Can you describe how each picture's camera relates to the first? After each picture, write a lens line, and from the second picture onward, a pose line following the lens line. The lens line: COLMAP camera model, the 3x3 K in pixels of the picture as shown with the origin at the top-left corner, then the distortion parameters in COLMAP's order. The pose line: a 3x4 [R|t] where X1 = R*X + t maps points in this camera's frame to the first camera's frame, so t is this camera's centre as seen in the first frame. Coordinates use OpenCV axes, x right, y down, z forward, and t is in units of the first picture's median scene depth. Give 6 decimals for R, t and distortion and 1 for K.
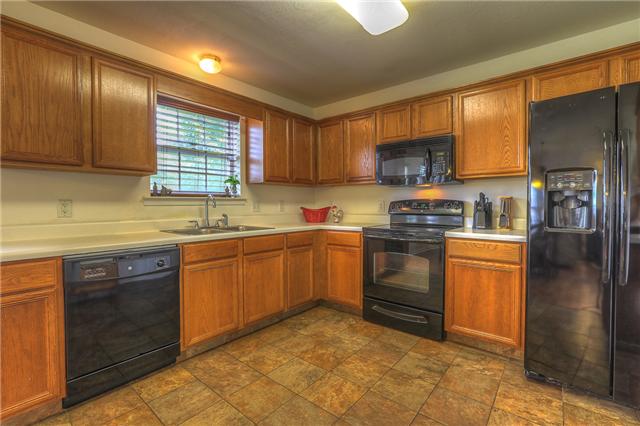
lens RADIAL K [[285.8, 0, 324.3], [0, 285.8, 211.8], [0, 0, 1]] dist [-0.037398, 0.004956]
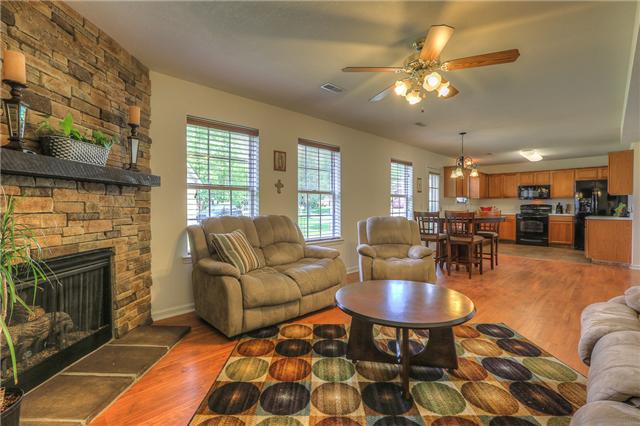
lens RADIAL K [[285.8, 0, 316.6], [0, 285.8, 208.1], [0, 0, 1]] dist [-0.037398, 0.004956]
pose [[0.992807, 0.007323, -0.119498, -1.697959], [-0.008611, 0.999910, -0.010264, 0.051244], [0.119412, 0.011219, 0.992781, -2.334239]]
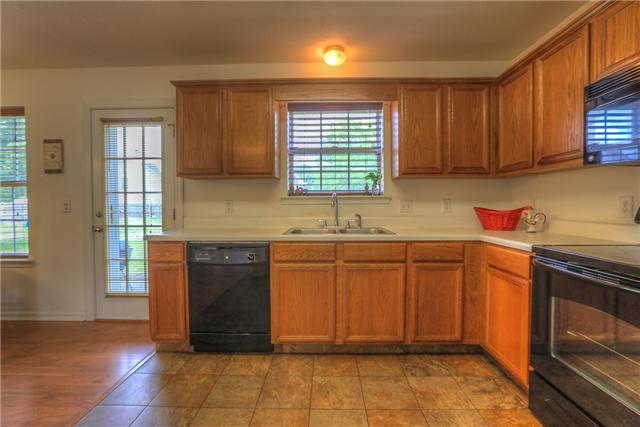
lens RADIAL K [[285.8, 0, 320.1], [0, 285.8, 211.1], [0, 0, 1]] dist [-0.037398, 0.004956]
pose [[0.620493, 0.021872, -0.783907, 0.310799], [-0.018588, 0.999740, 0.013181, -0.011568], [0.783991, 0.006393, 0.620739, 0.352761]]
